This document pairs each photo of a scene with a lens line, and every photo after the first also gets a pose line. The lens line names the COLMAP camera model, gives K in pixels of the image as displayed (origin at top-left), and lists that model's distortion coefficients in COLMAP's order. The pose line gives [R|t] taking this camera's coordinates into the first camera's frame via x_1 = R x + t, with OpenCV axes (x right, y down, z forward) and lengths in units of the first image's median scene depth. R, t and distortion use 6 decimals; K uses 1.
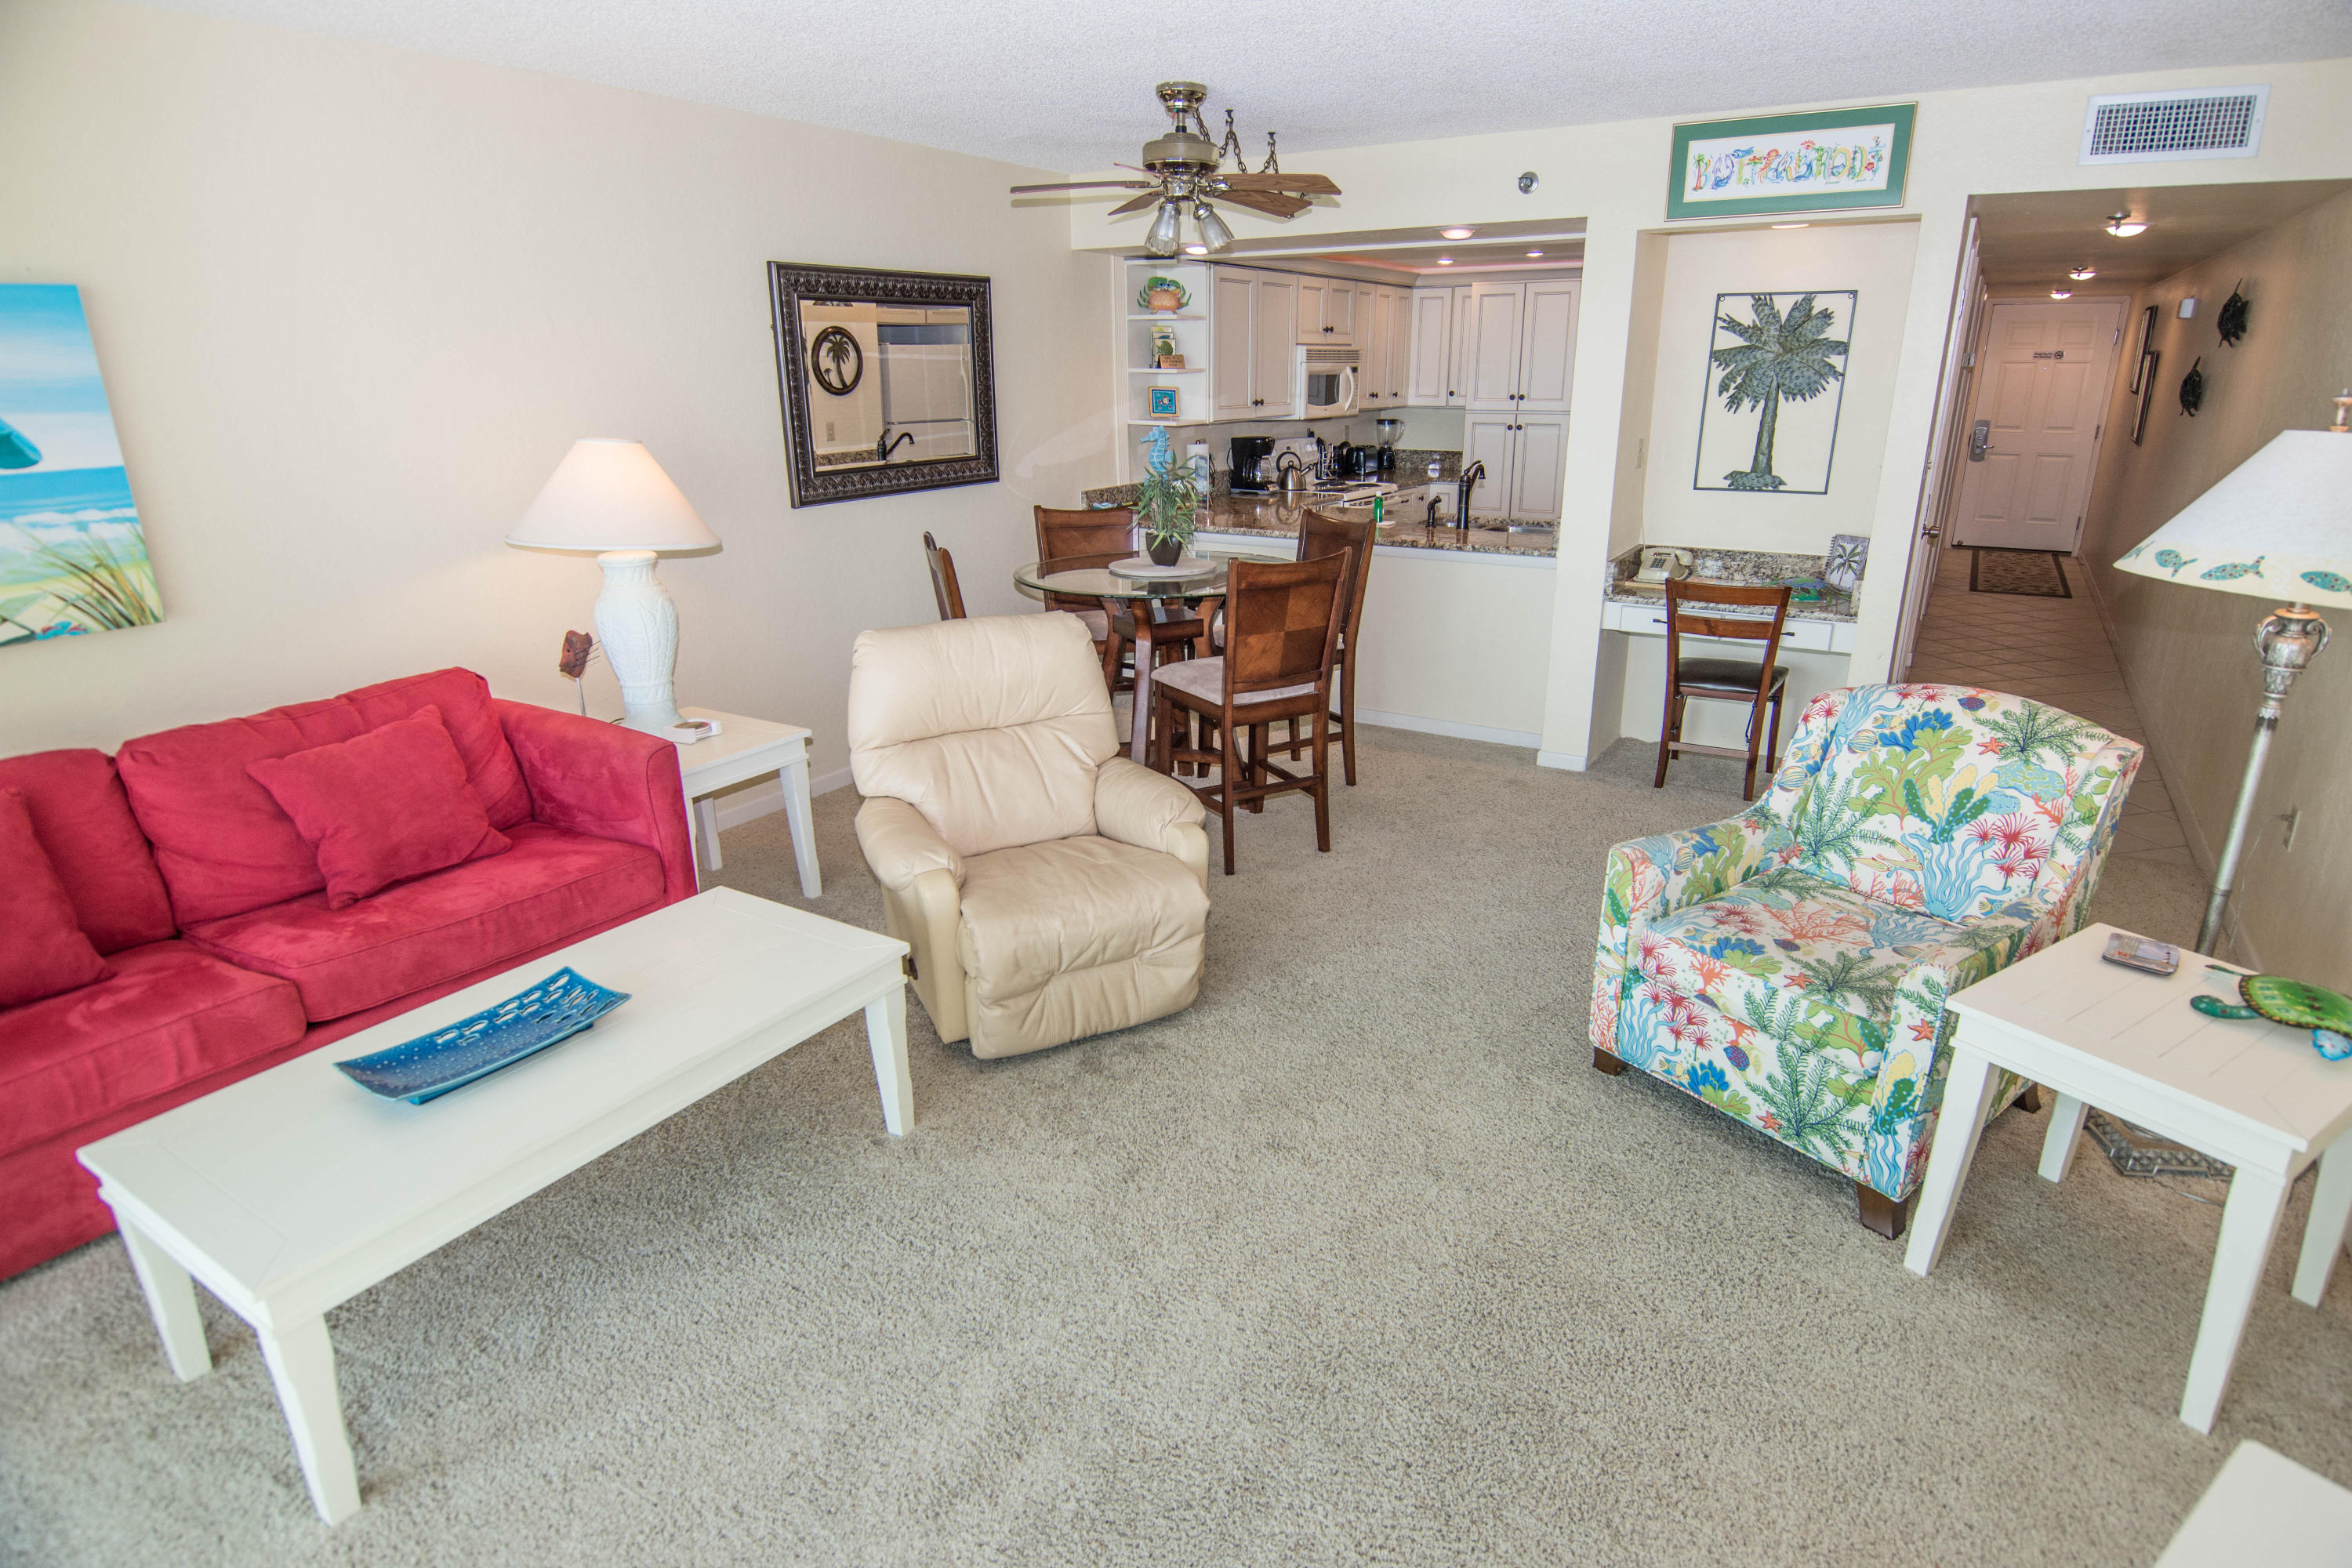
lens RADIAL K [[1245.1, 0, 1198.5], [0, 1245.1, 781.0], [0, 0, 1]] dist [0.005244, -0.023119]
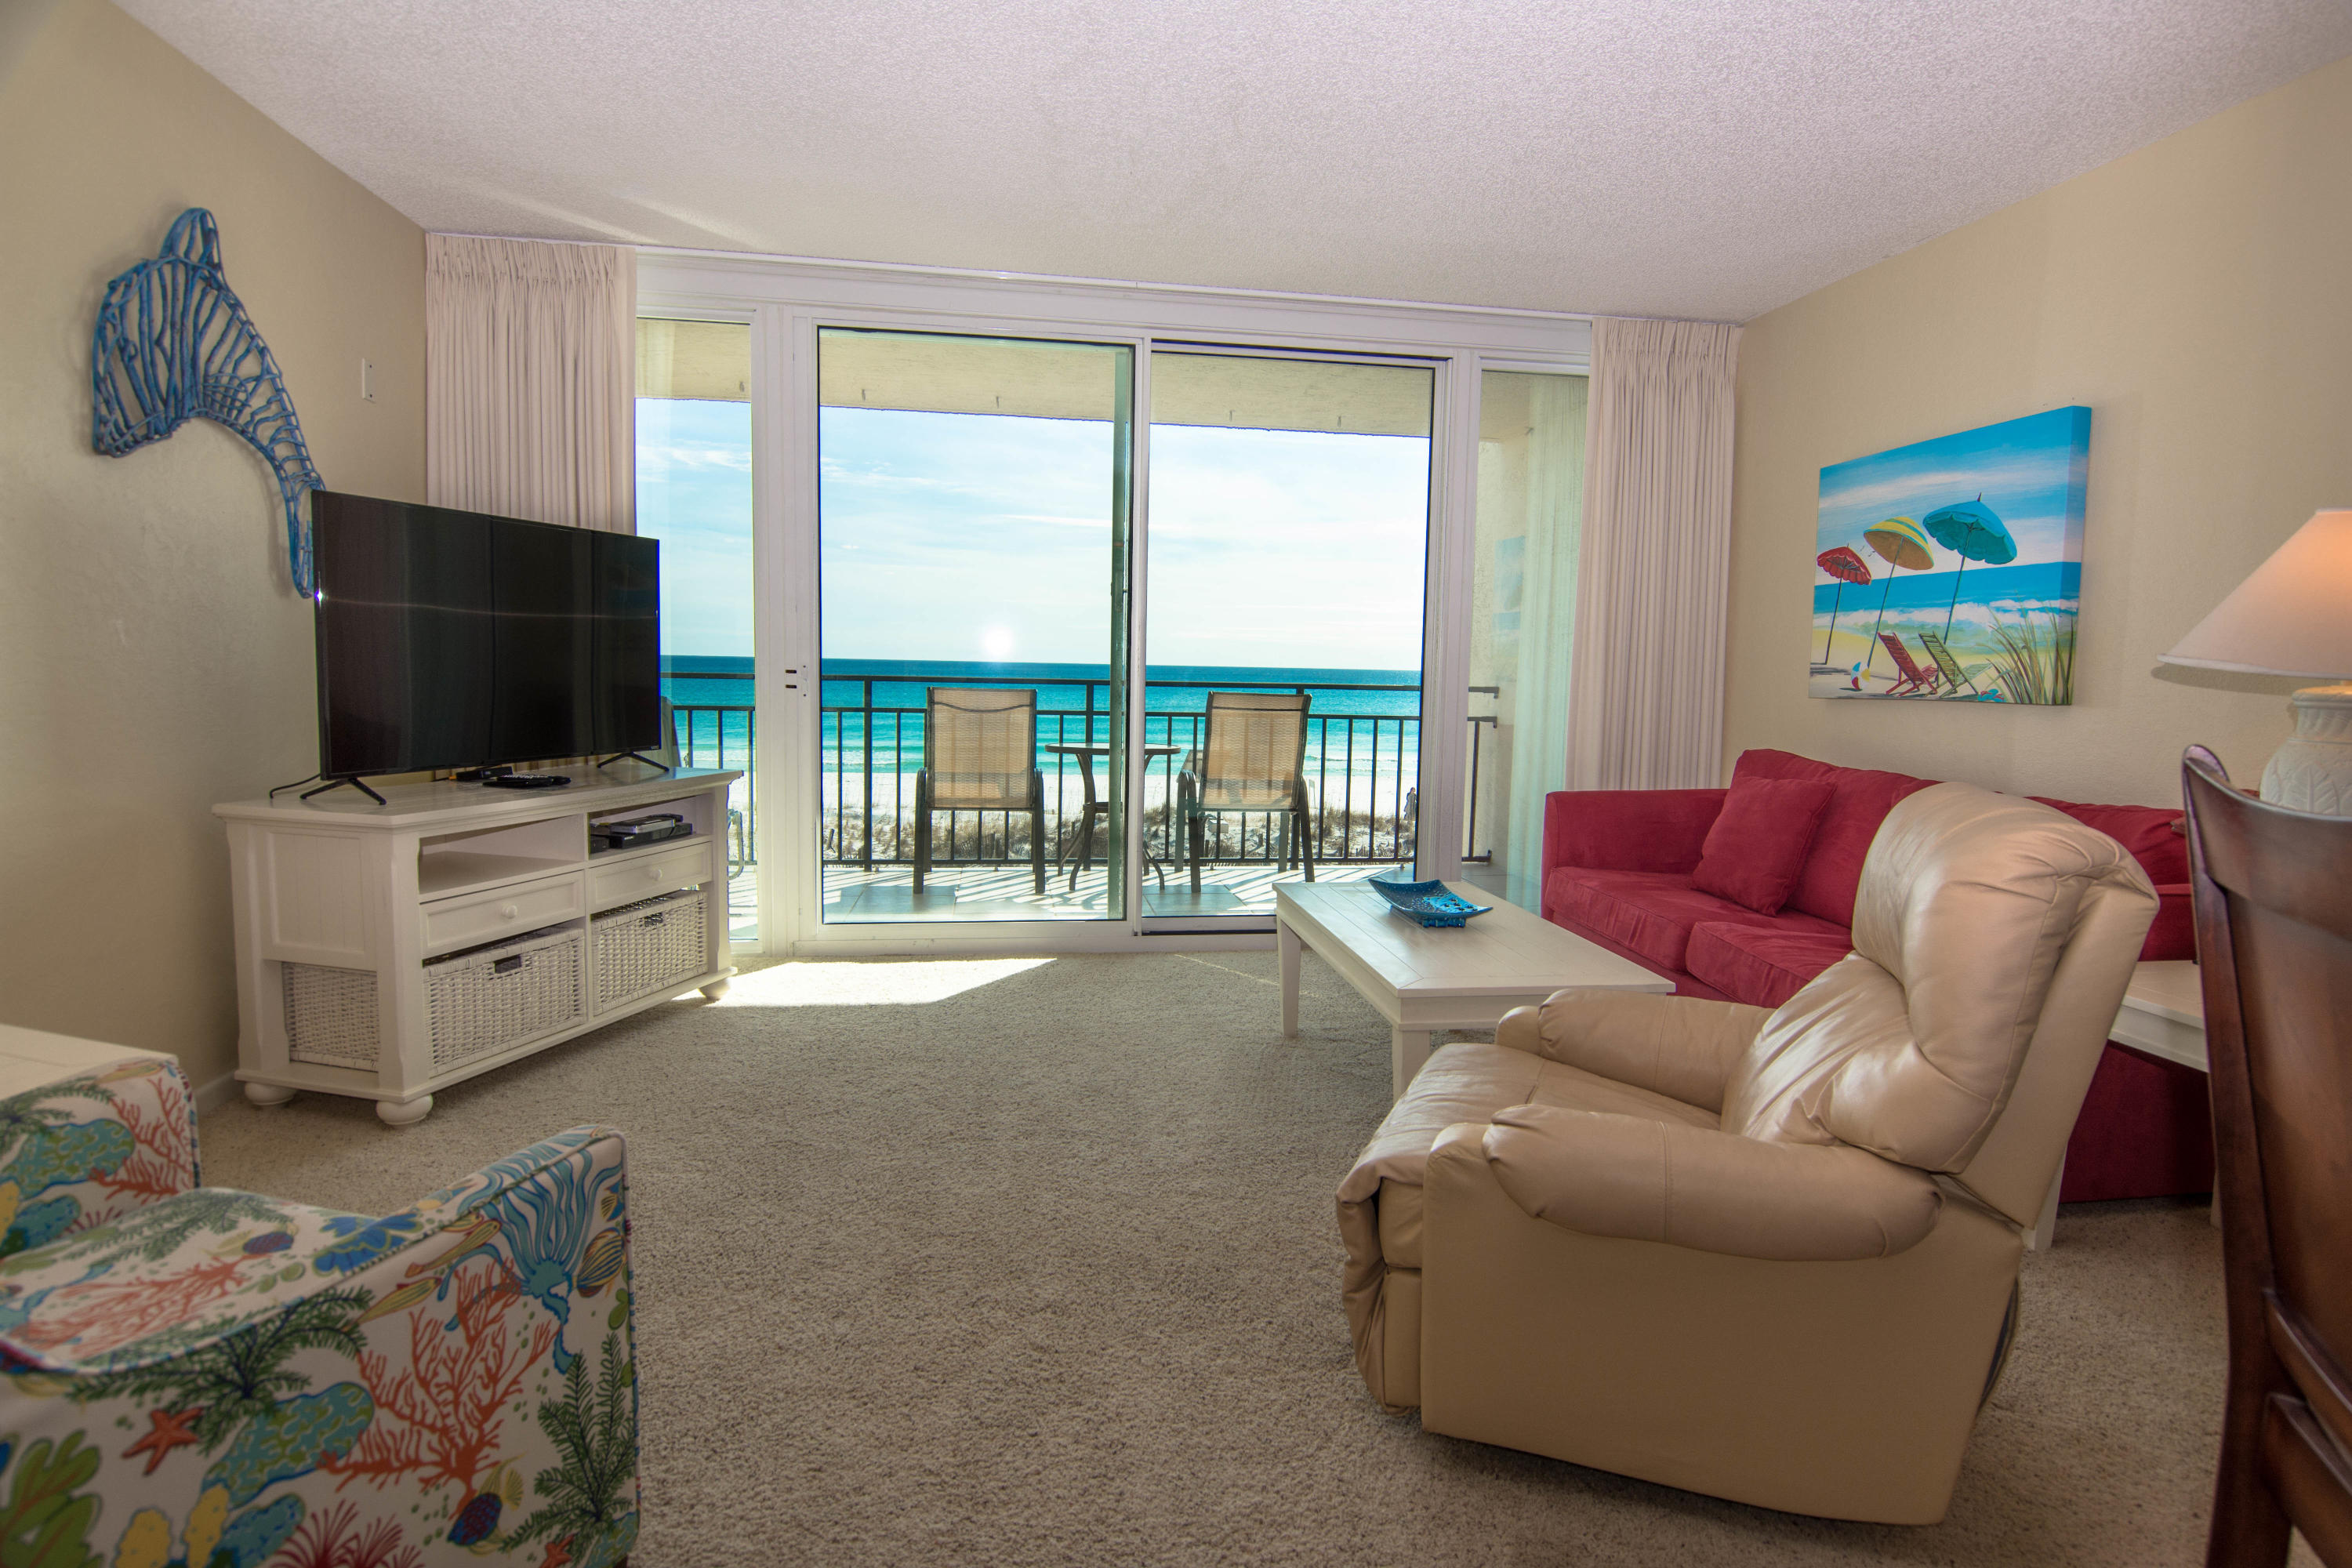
lens RADIAL K [[1245.1, 0, 1198.5], [0, 1245.1, 781.0], [0, 0, 1]] dist [0.005244, -0.023119]
pose [[-0.760598, 0.049590, -0.647326, 0.206314], [-0.222051, 0.917074, 0.331162, -0.123556], [0.610068, 0.395621, -0.686514, 0.621531]]
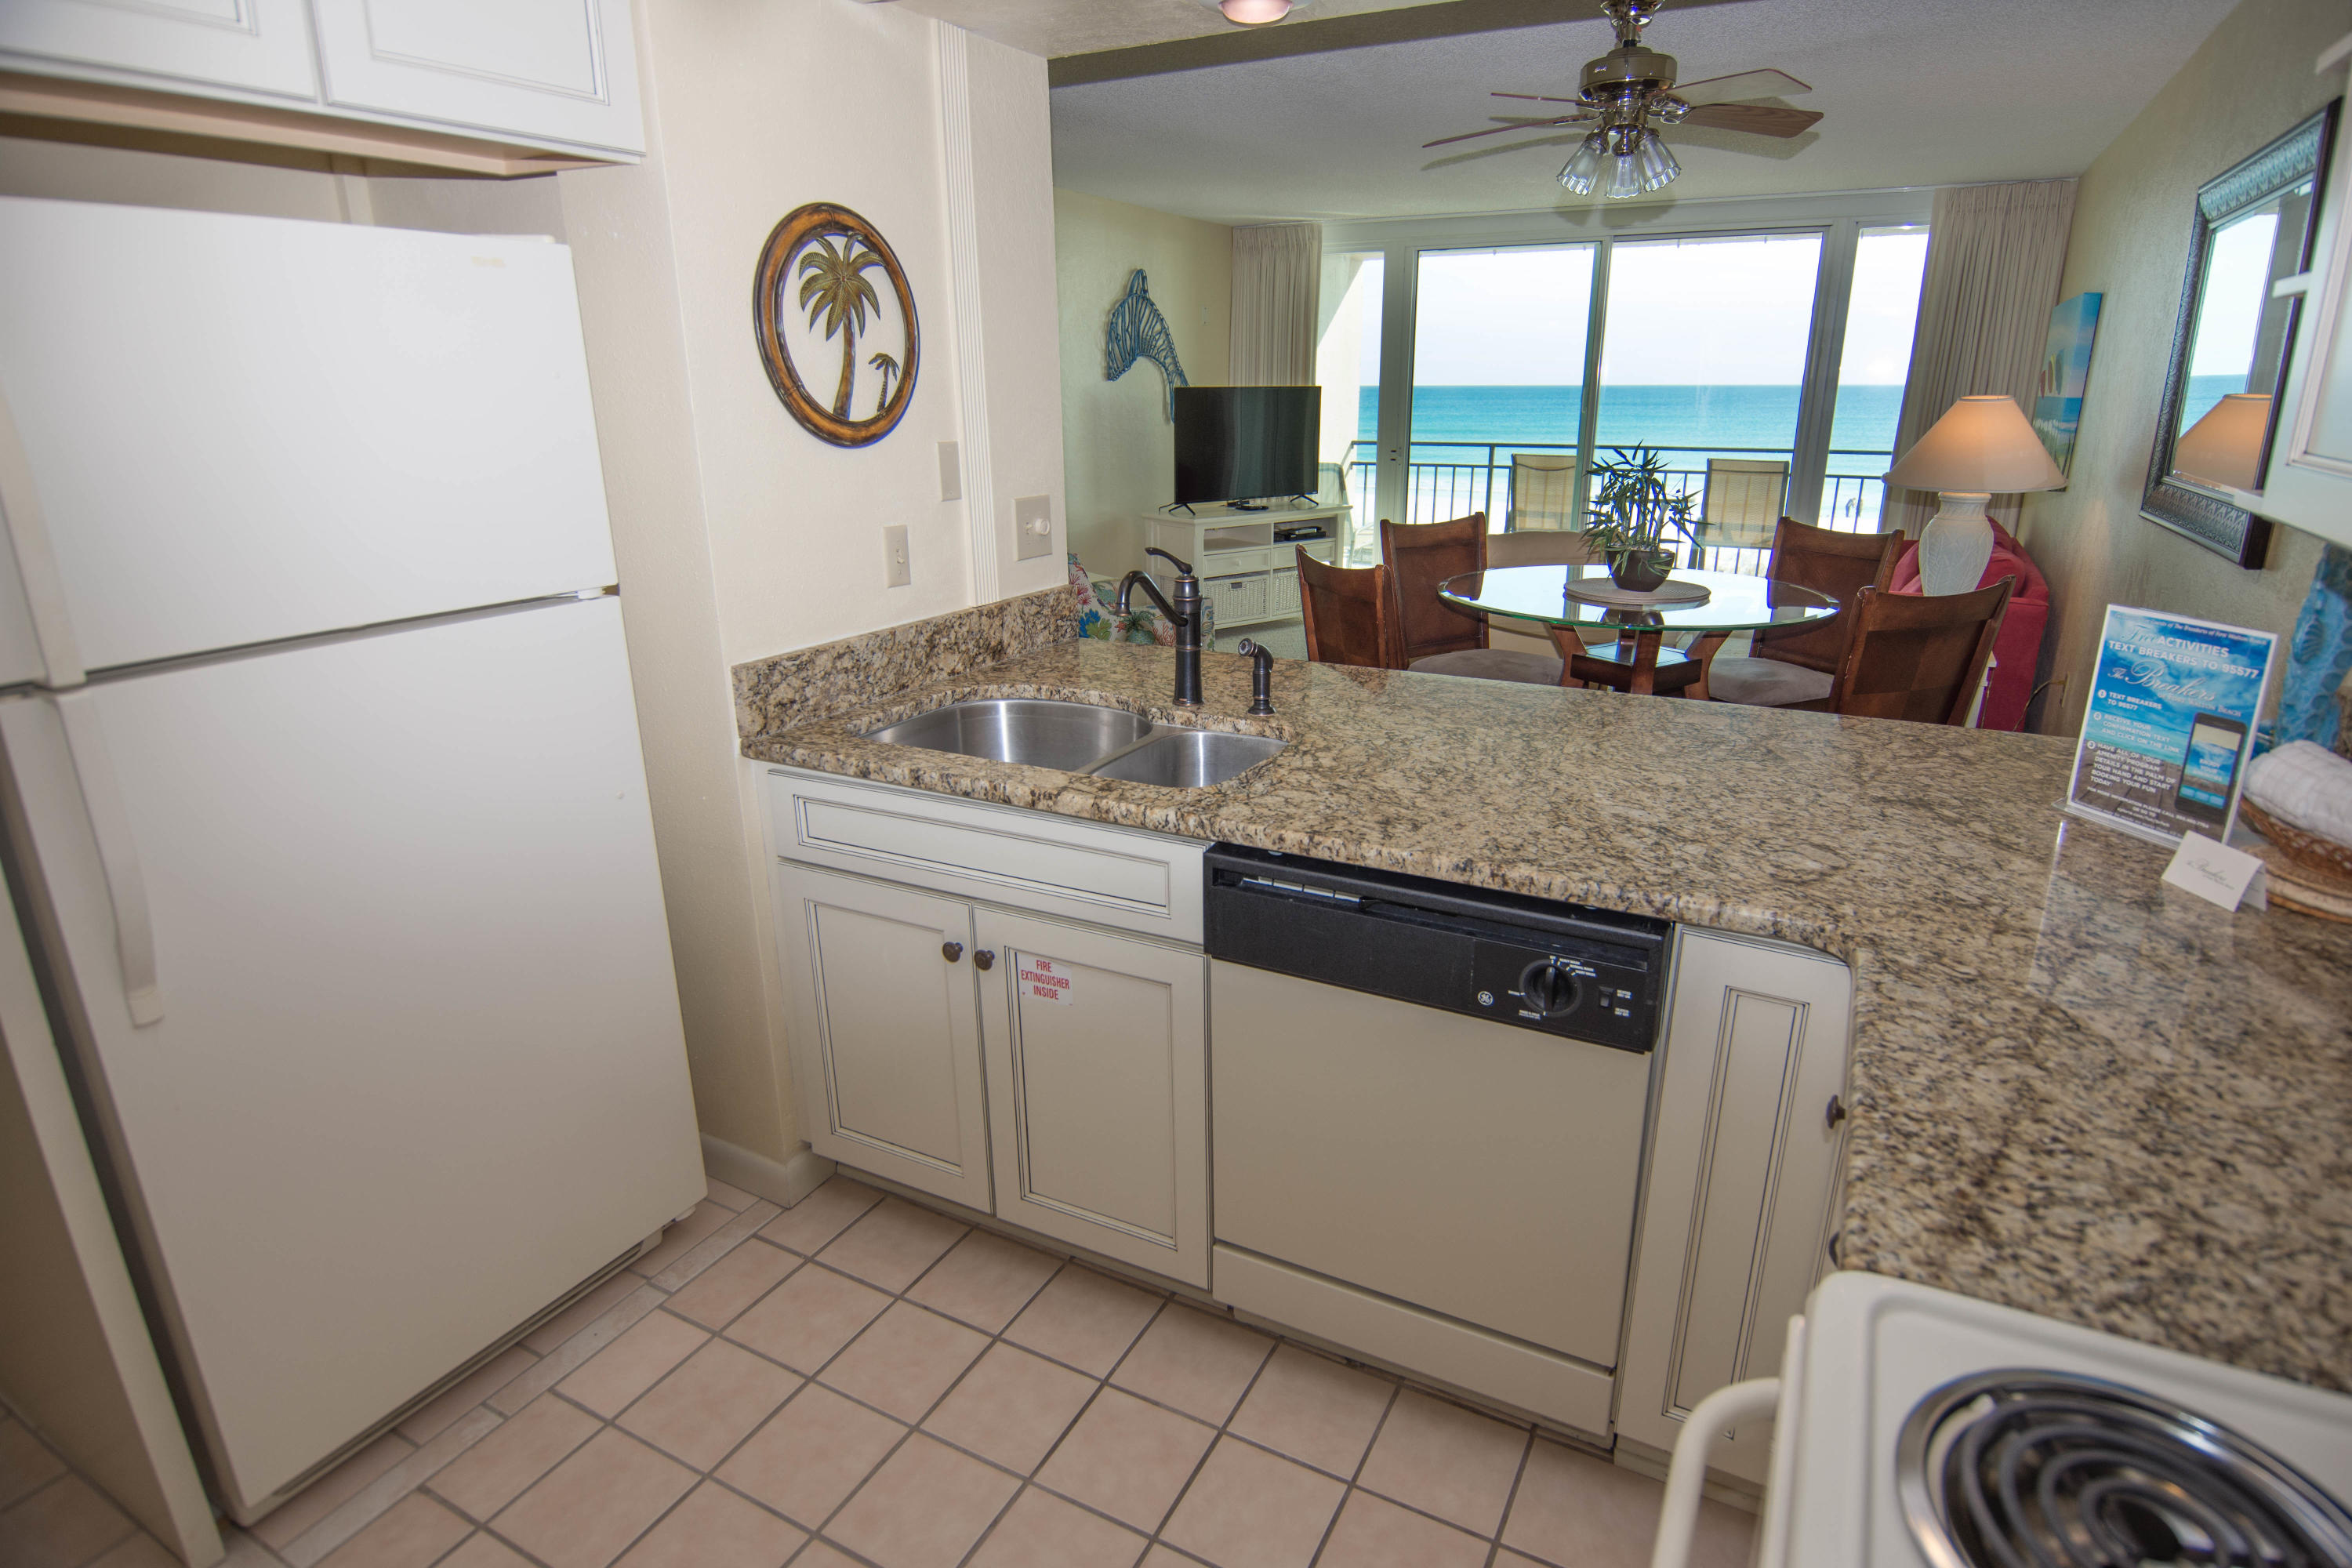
lens RADIAL K [[1245.1, 0, 1198.5], [0, 1245.1, 781.0], [0, 0, 1]] dist [0.005244, -0.023119]
pose [[-0.997984, 0.025045, -0.058316, 0.208403], [-0.014190, 0.807534, 0.589651, -0.380306], [0.061860, 0.589290, -0.805550, 1.206685]]
